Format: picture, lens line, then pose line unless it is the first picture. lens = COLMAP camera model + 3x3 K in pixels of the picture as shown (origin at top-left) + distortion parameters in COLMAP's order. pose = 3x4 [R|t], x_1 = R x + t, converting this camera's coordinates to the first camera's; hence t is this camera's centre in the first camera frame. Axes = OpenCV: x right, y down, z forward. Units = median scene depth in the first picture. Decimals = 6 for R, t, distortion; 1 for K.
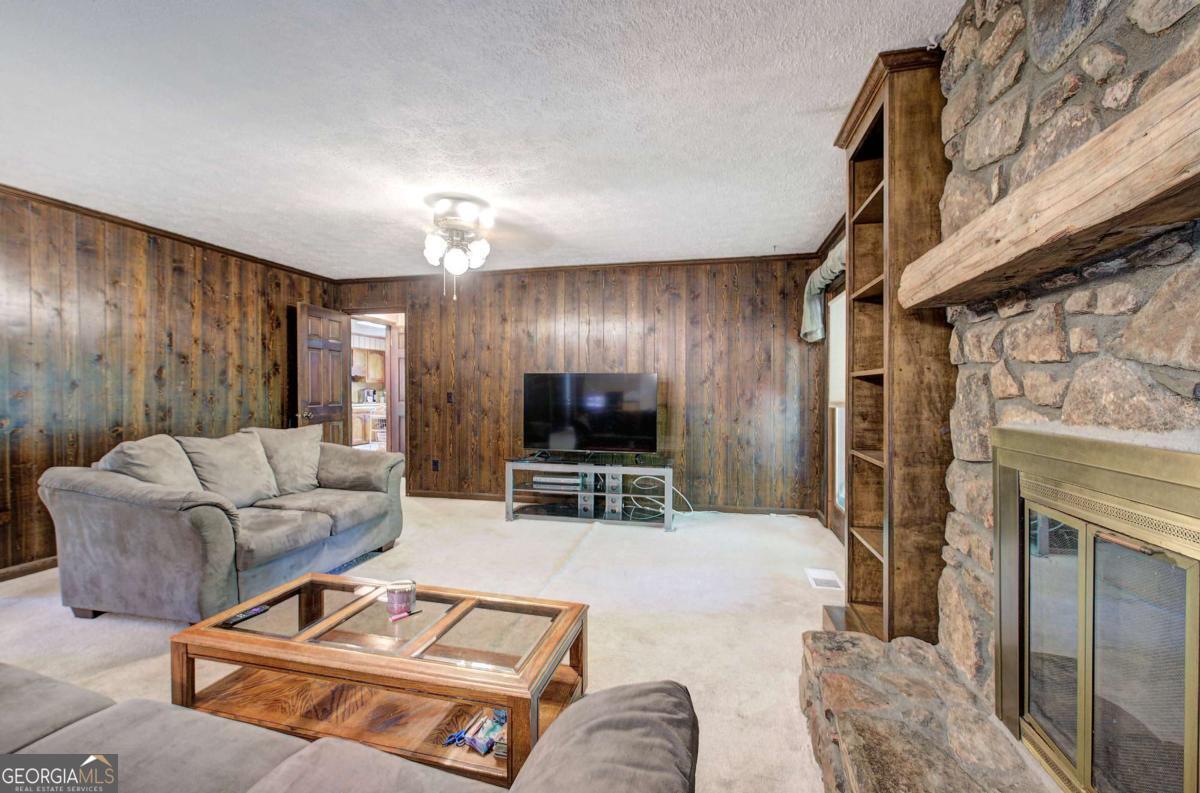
lens RADIAL K [[507.3, 0, 592.5], [0, 507.3, 391.2], [0, 0, 1]] dist [-0.003148, 0.000291]
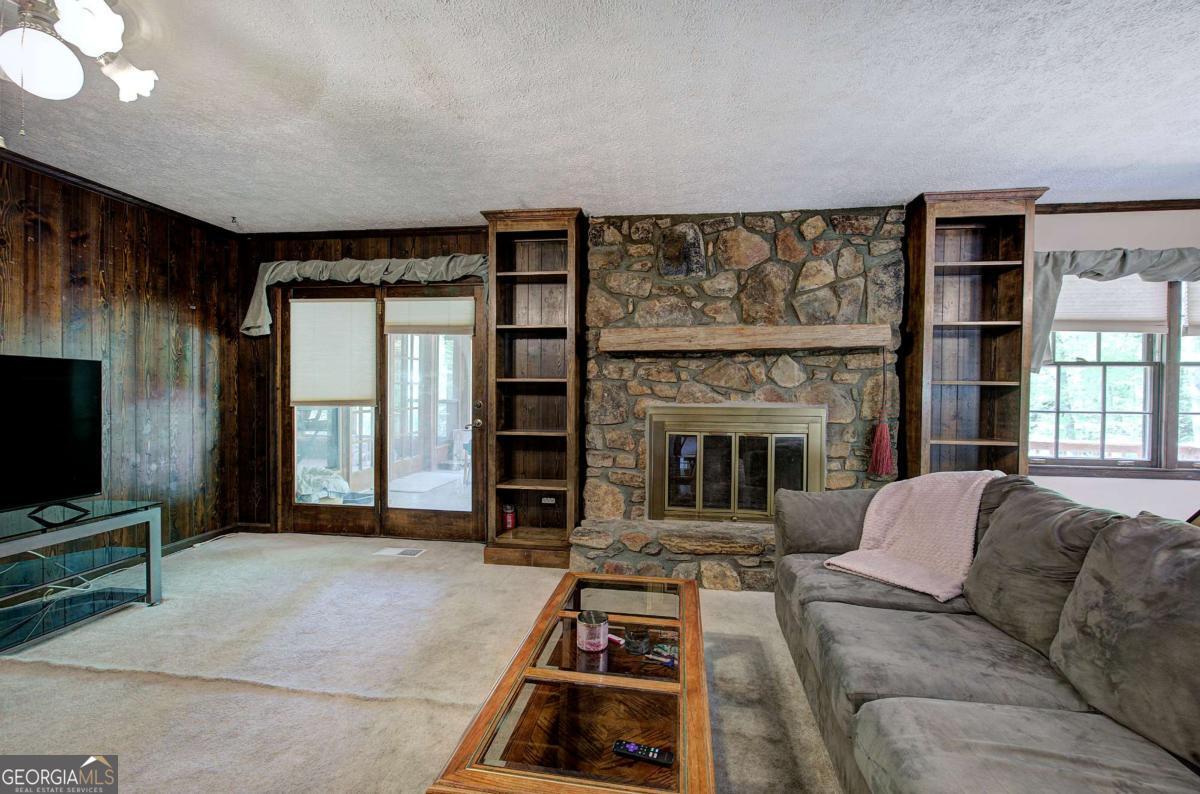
lens RADIAL K [[507.3, 0, 615.3], [0, 507.3, 396.2], [0, 0, 1]] dist [-0.003148, 0.000291]
pose [[-0.106721, -0.011575, 0.994222, -0.507505], [-0.005062, 0.999926, 0.011098, -0.002330], [-0.994276, -0.003848, -0.106772, 0.429700]]
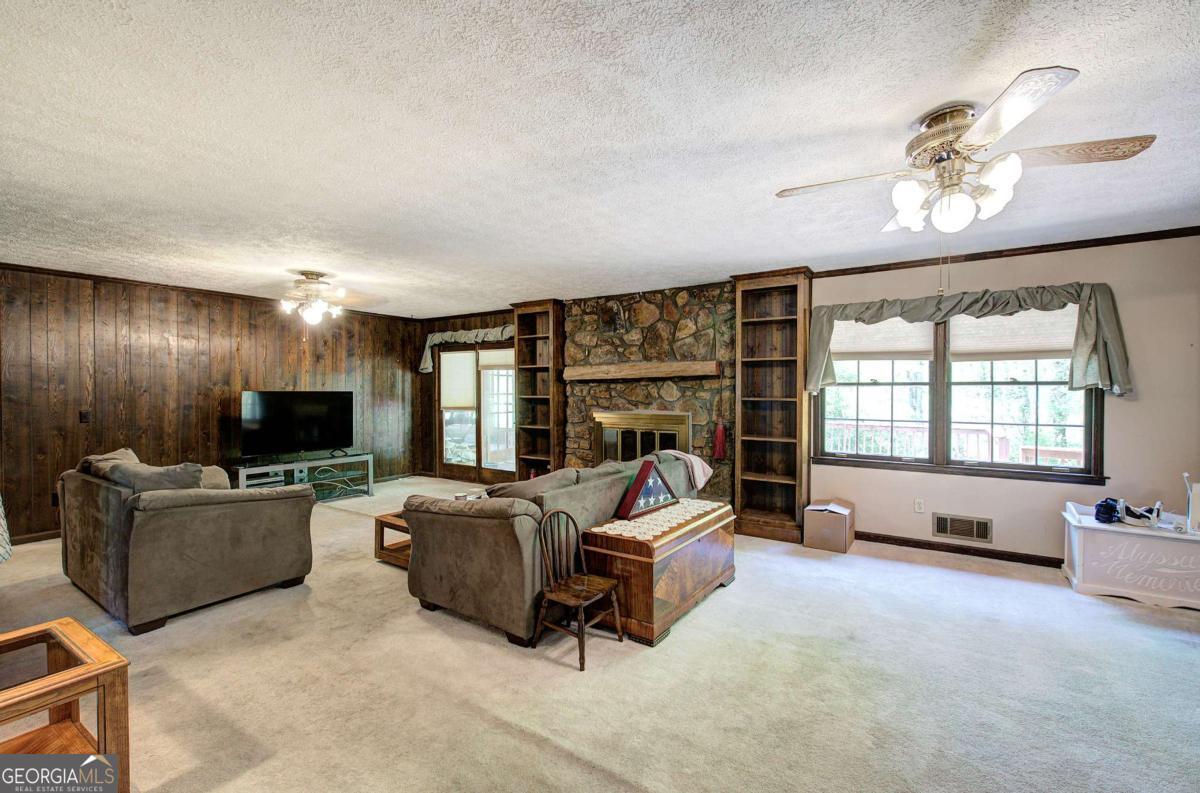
lens RADIAL K [[507.3, 0, 608.4], [0, 507.3, 394.3], [0, 0, 1]] dist [-0.003148, 0.000291]
pose [[0.329845, -0.009771, 0.943985, -0.935965], [0.003964, 0.999952, 0.008965, -0.034969], [-0.944027, 0.000785, 0.329867, -0.149372]]
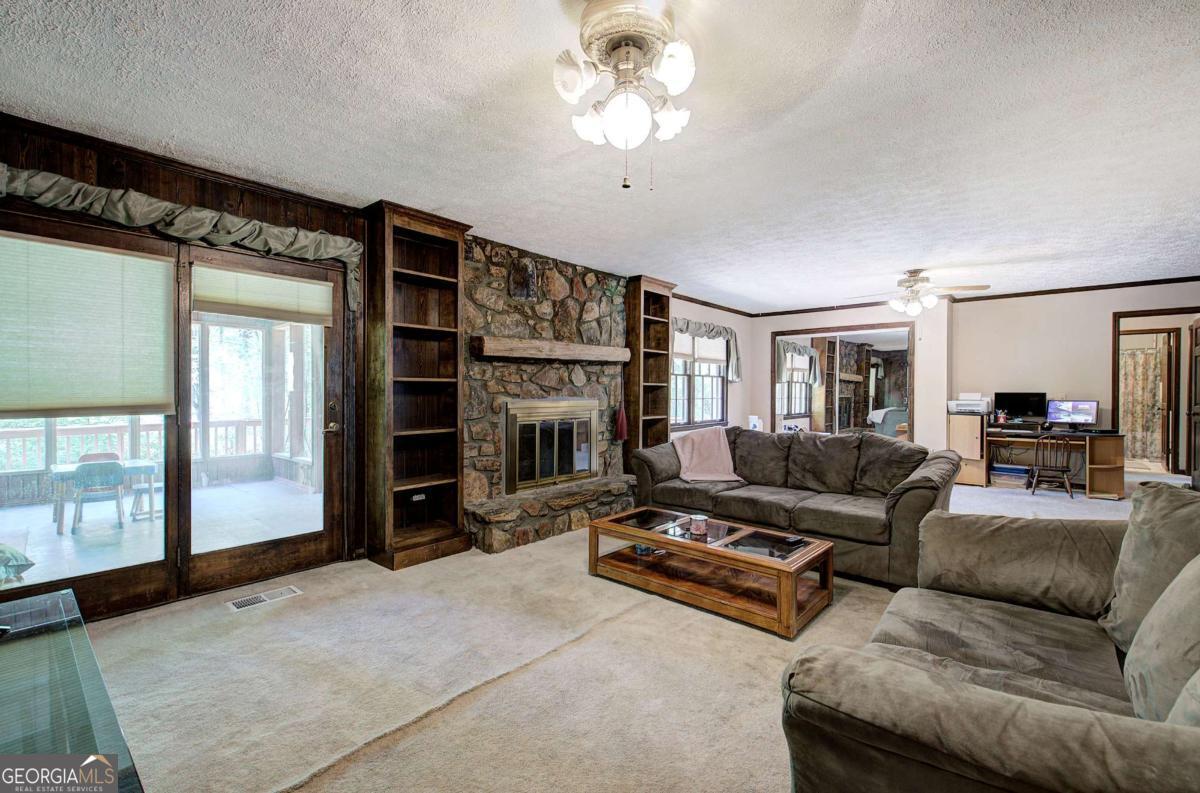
lens RADIAL K [[507.3, 0, 604.7], [0, 507.3, 391.4], [0, 0, 1]] dist [-0.003148, 0.000291]
pose [[-0.891594, -0.012374, 0.452667, -0.336193], [-0.007915, 0.999900, 0.011742, -0.010784], [-0.452767, 0.006886, -0.891602, 1.037134]]
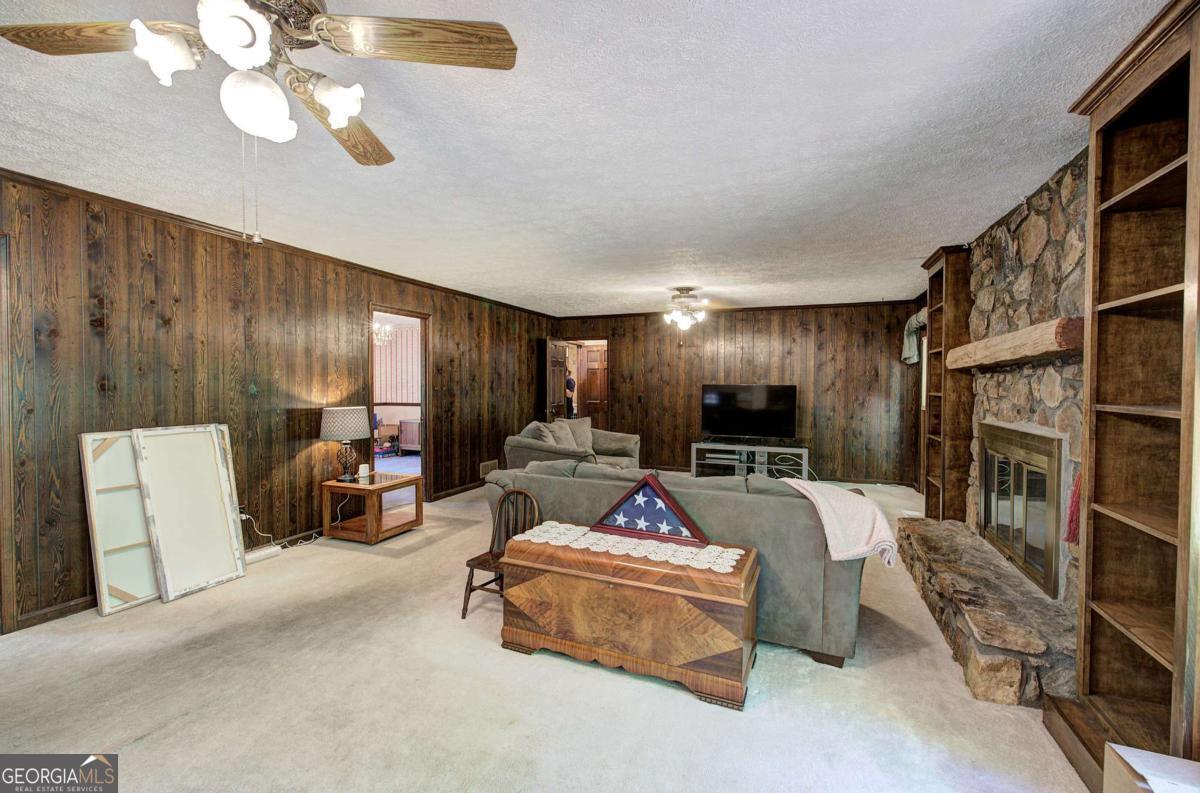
lens RADIAL K [[507.3, 0, 597.0], [0, 507.3, 392.3], [0, 0, 1]] dist [-0.003148, 0.000291]
pose [[0.987752, 0.005726, -0.155928, -0.207147], [-0.003506, 0.999889, 0.014509, -0.032047], [0.155994, -0.013785, 0.987662, -0.529356]]
